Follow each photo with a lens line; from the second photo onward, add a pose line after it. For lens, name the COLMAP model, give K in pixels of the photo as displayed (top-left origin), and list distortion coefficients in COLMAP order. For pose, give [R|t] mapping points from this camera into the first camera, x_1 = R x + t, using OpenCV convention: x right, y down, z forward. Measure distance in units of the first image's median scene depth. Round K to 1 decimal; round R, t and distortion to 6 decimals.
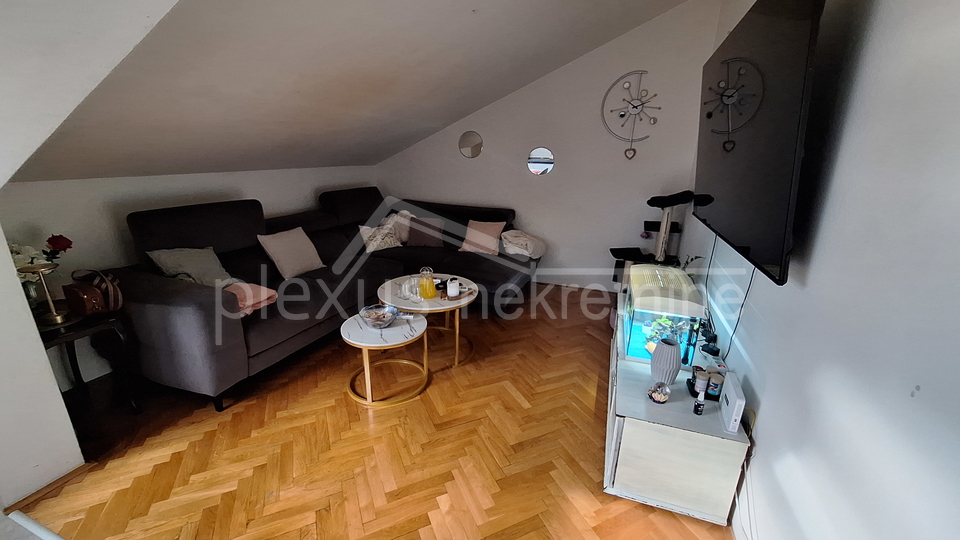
lens RADIAL K [[378.5, 0, 480.0], [0, 378.5, 270.0], [0, 0, 1]] dist [-0.001212, -0.000089]
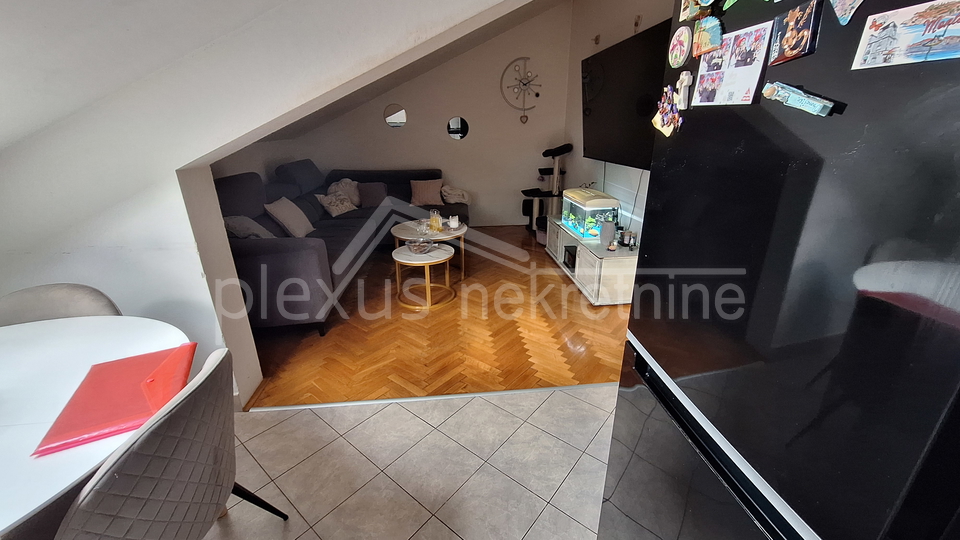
lens RADIAL K [[378.5, 0, 480.0], [0, 378.5, 270.0], [0, 0, 1]] dist [-0.001212, -0.000089]
pose [[0.901720, -0.182830, 0.391758, -0.399894], [0.155990, 0.982726, 0.099584, 0.068685], [-0.403198, -0.028687, 0.914663, -0.210336]]
